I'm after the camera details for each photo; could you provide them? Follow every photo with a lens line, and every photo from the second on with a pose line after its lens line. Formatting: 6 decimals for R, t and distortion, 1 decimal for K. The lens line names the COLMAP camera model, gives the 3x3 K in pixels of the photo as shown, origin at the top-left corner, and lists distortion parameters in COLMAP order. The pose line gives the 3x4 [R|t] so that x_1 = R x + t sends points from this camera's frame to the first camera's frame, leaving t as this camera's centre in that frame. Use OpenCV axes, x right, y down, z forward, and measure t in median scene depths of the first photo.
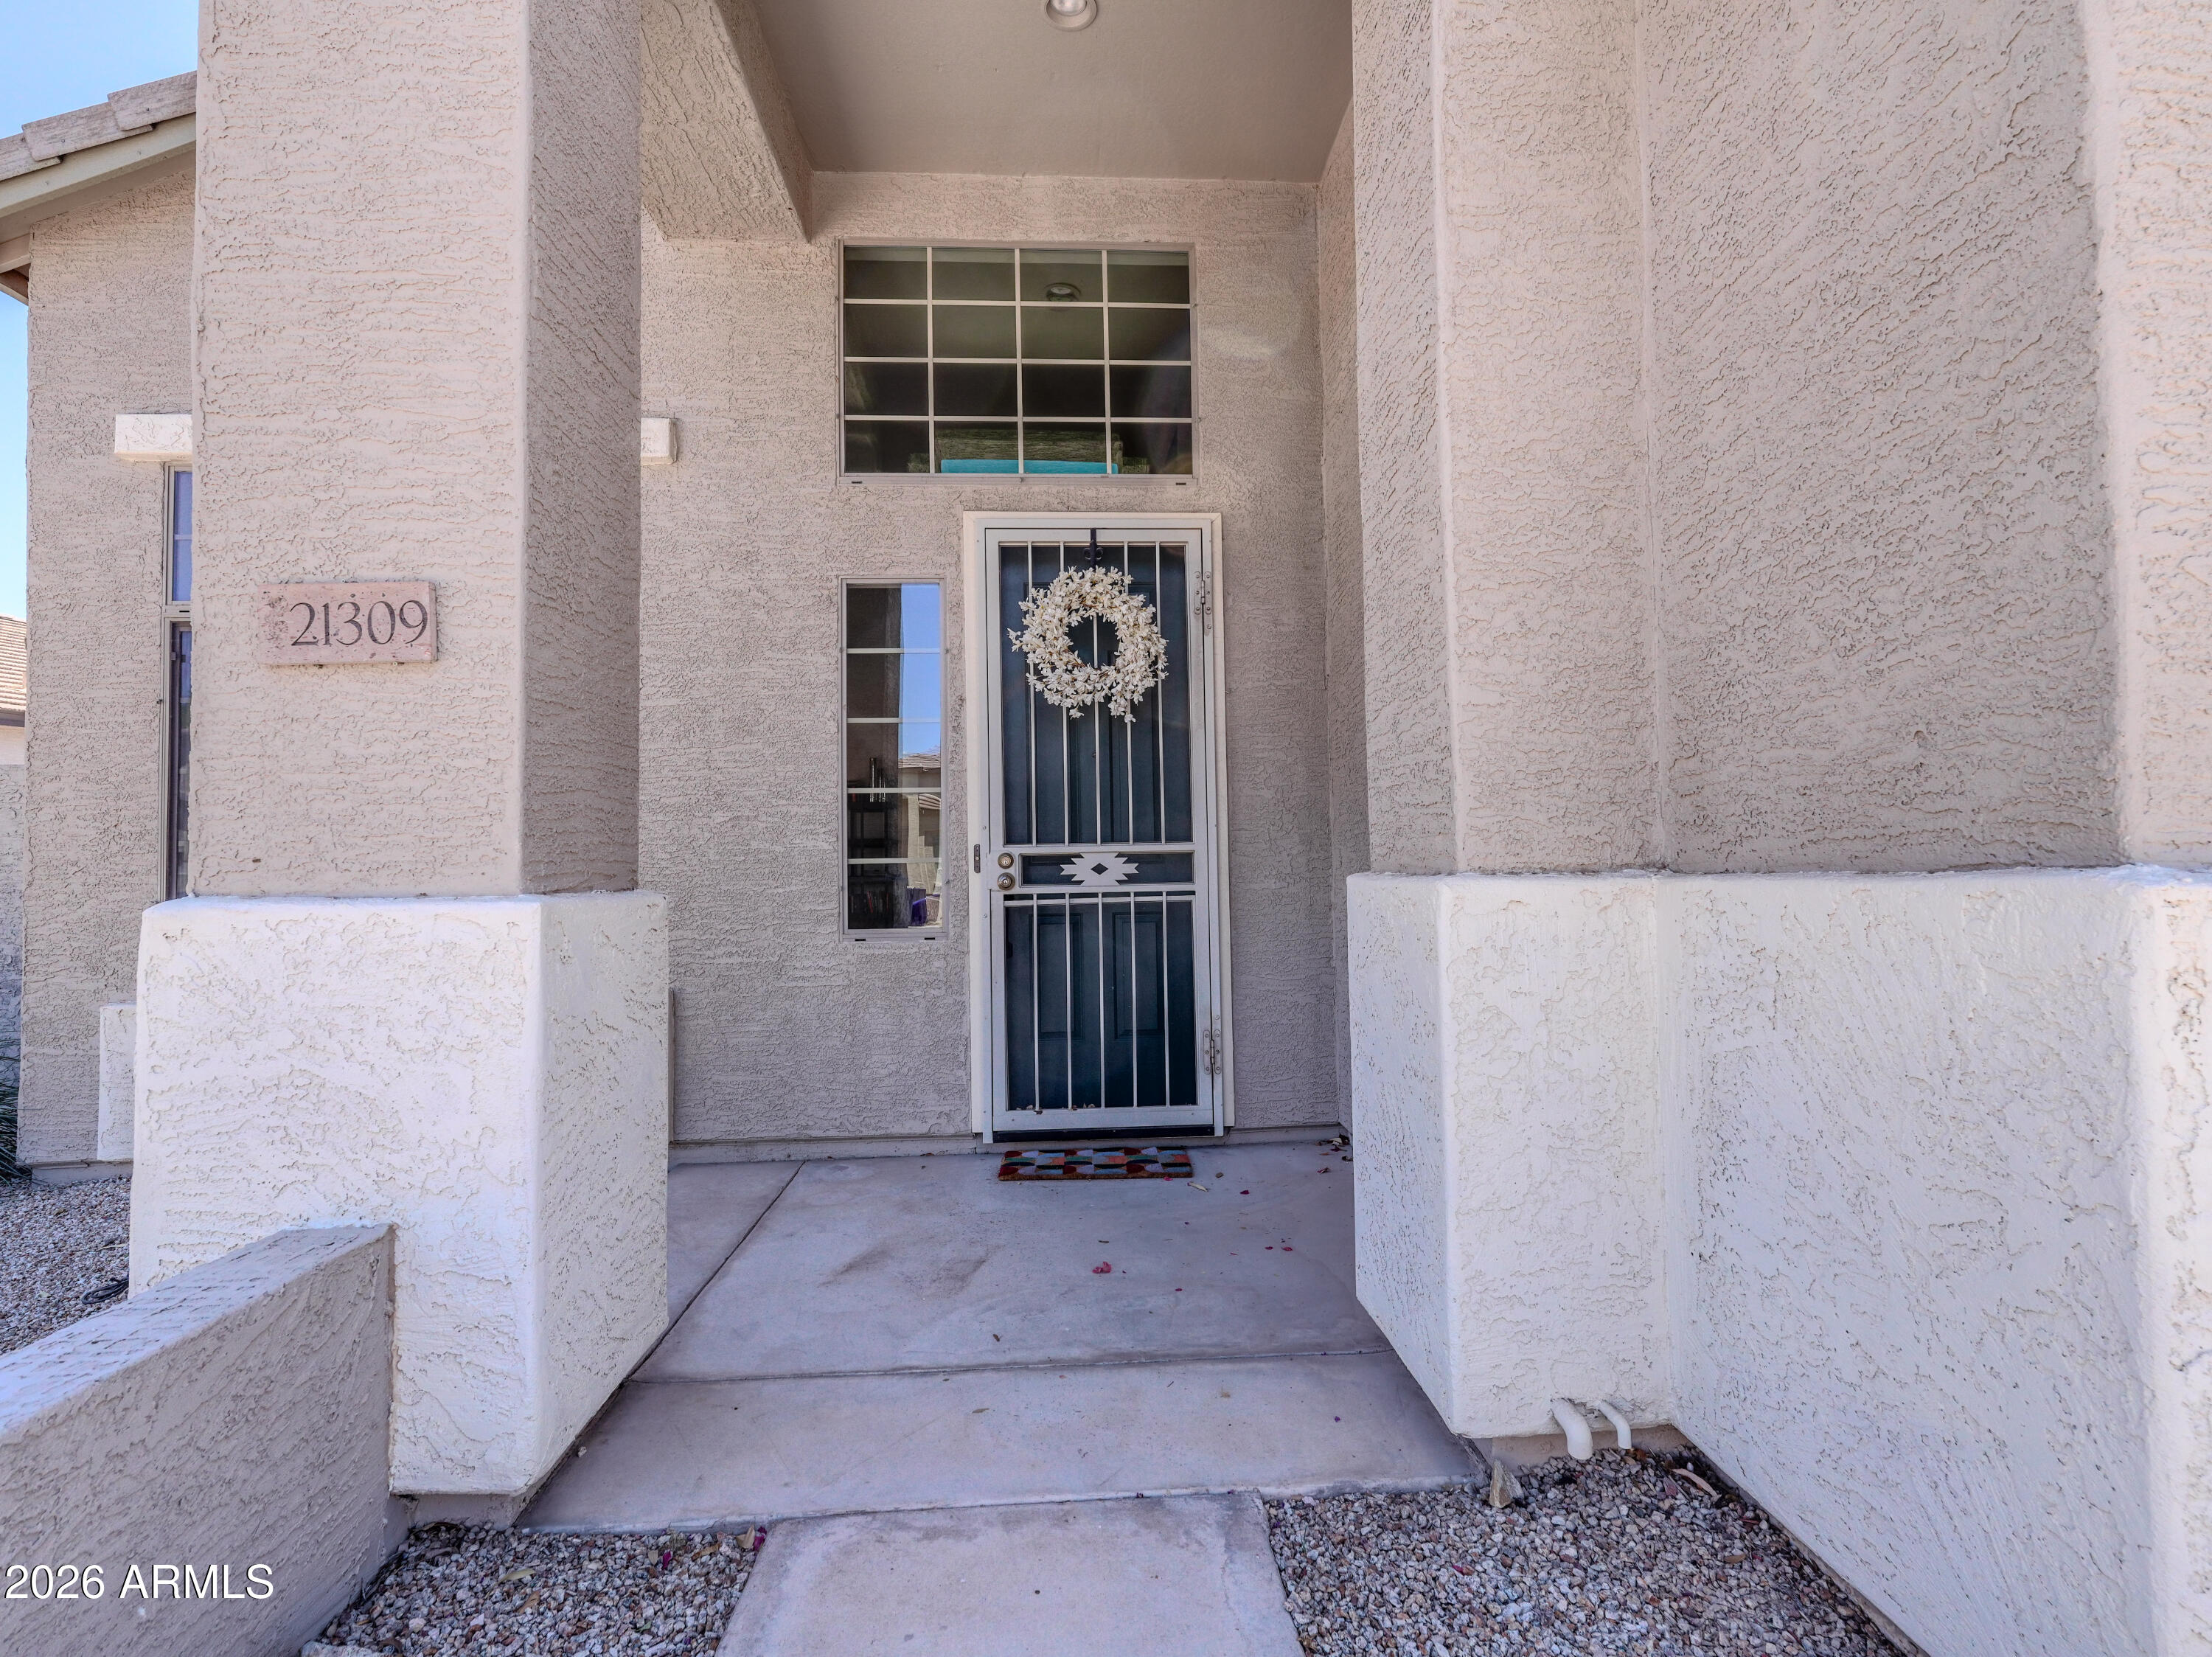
lens RADIAL K [[1092.8, 0, 1111.8], [0, 1092.8, 819.2], [0, 0, 1]] dist [0.002634, -0.000382]
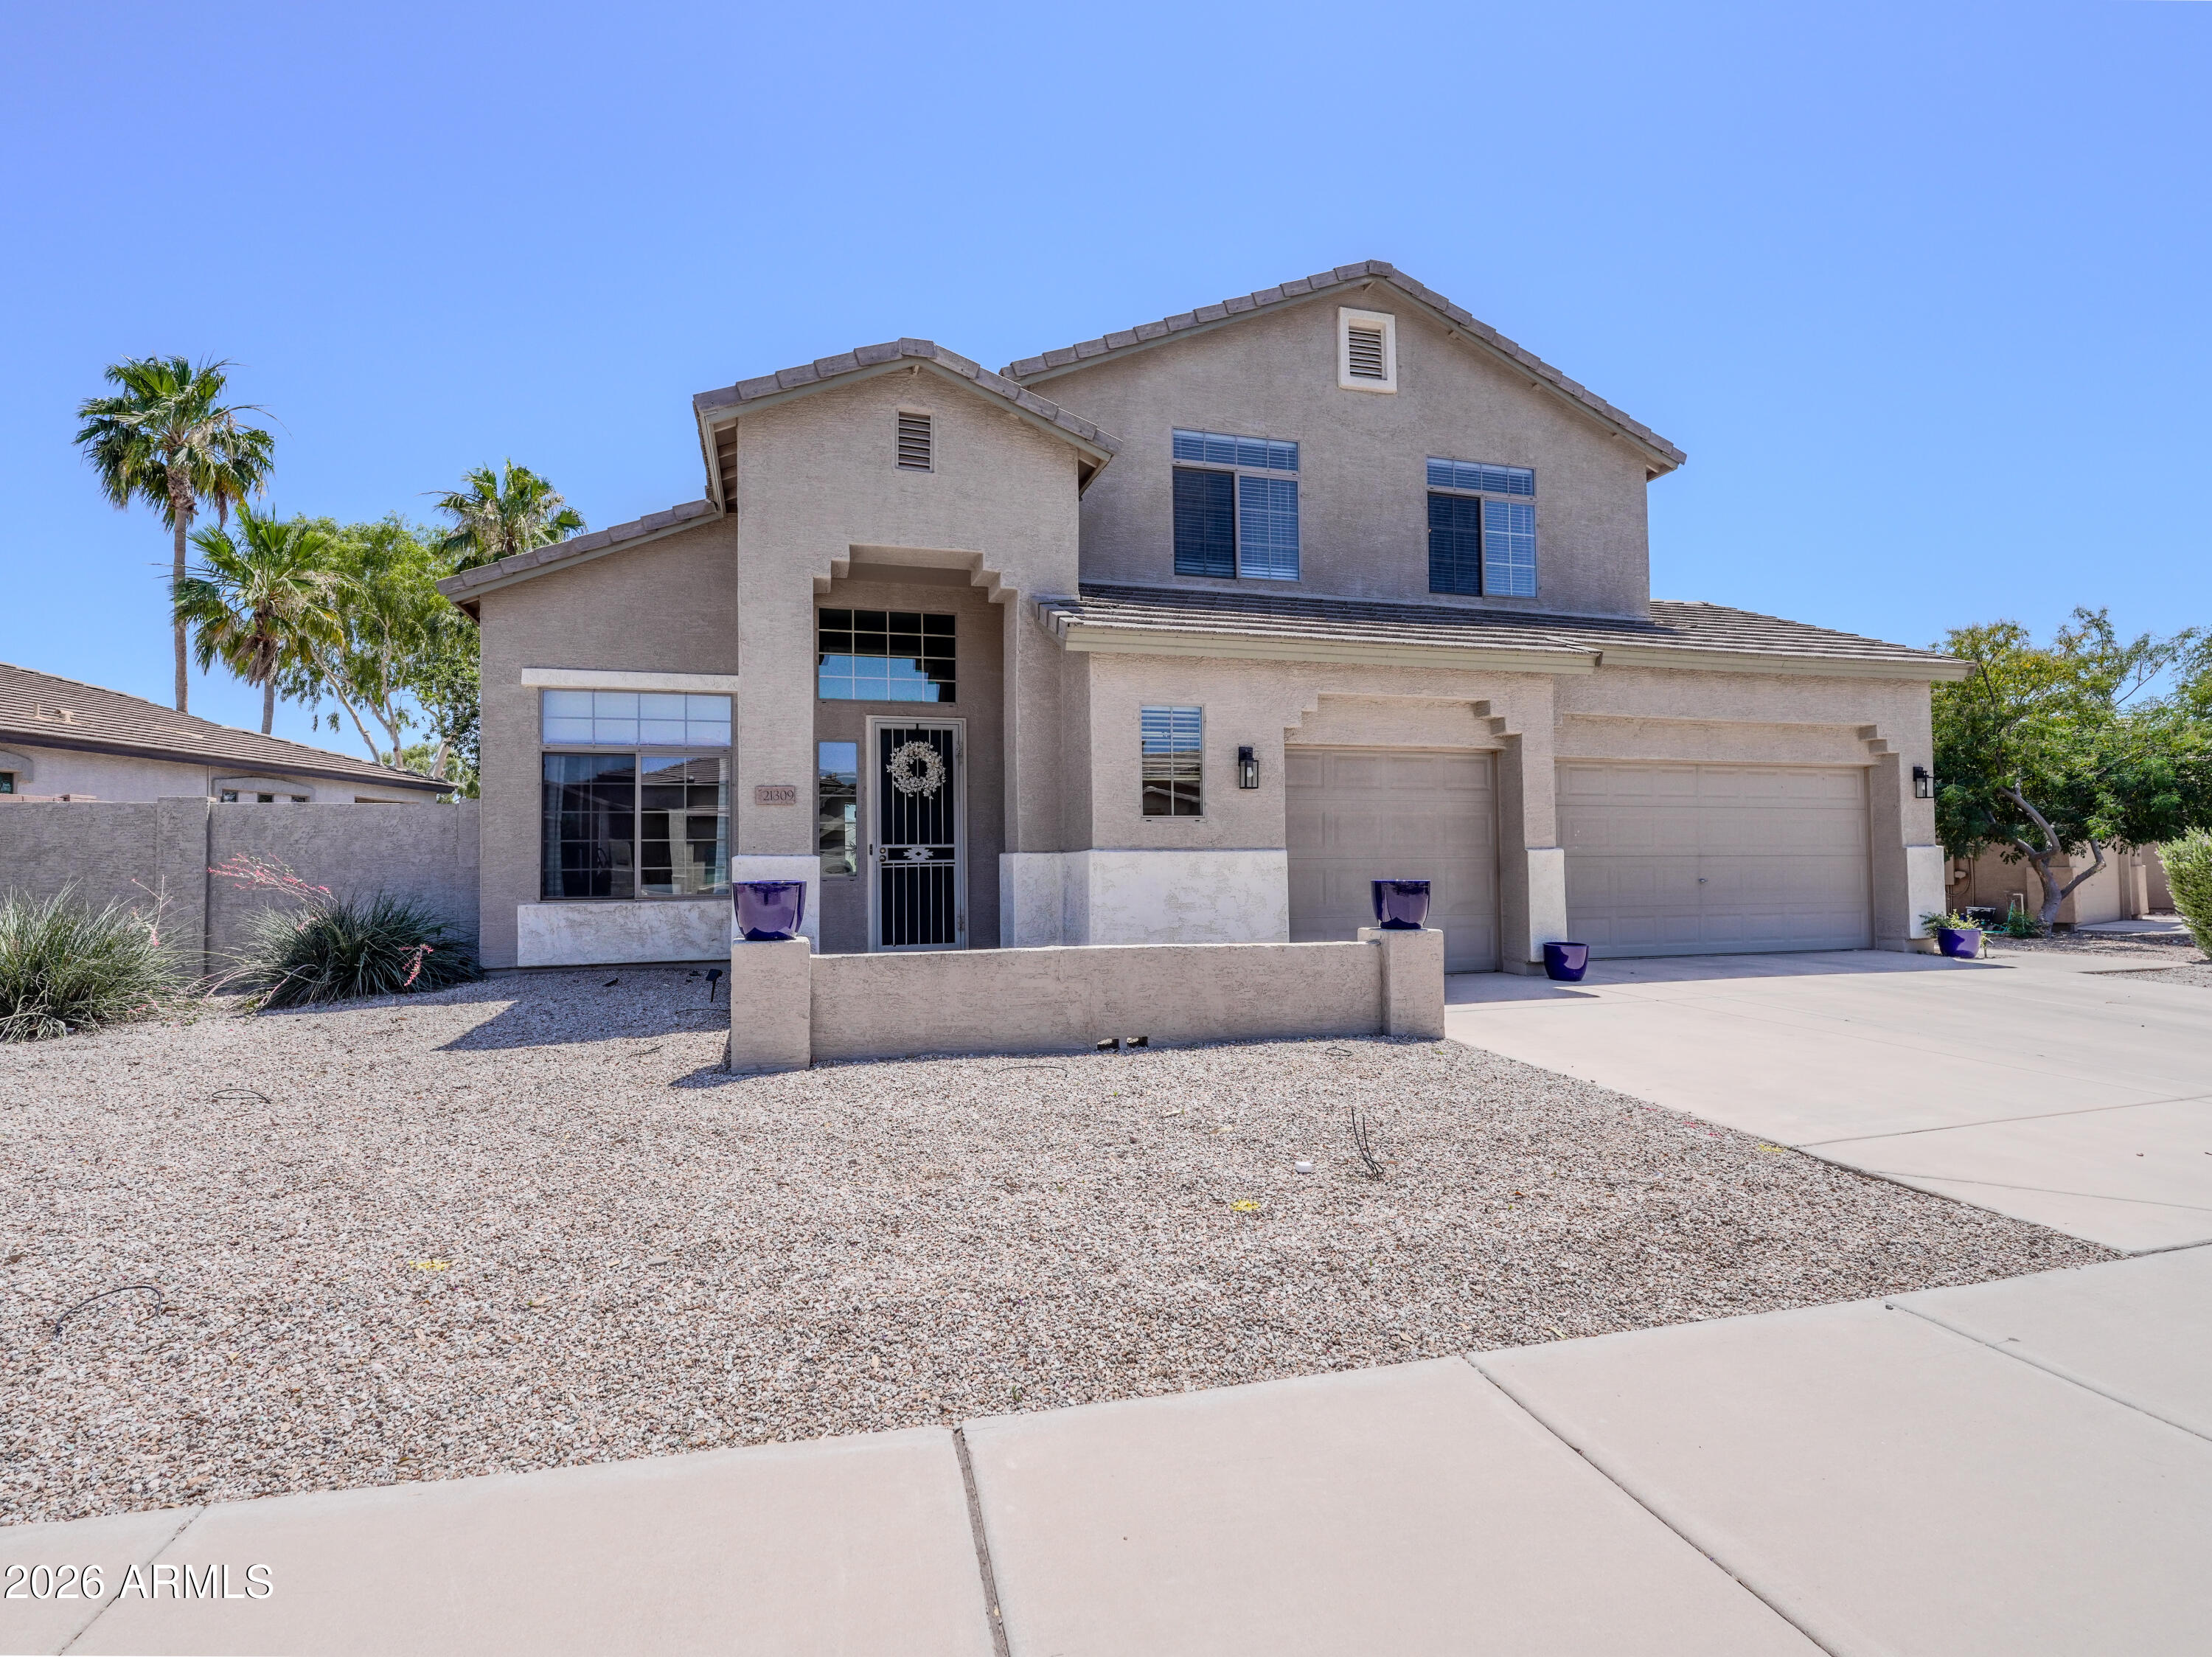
lens RADIAL K [[1092.8, 0, 1115.1], [0, 1092.8, 826.6], [0, 0, 1]] dist [0.002634, -0.000382]
pose [[0.970772, 0.013817, 0.239604, -0.186427], [-0.015392, 0.999870, 0.004703, -0.041275], [-0.239508, -0.008253, 0.970859, -1.707443]]
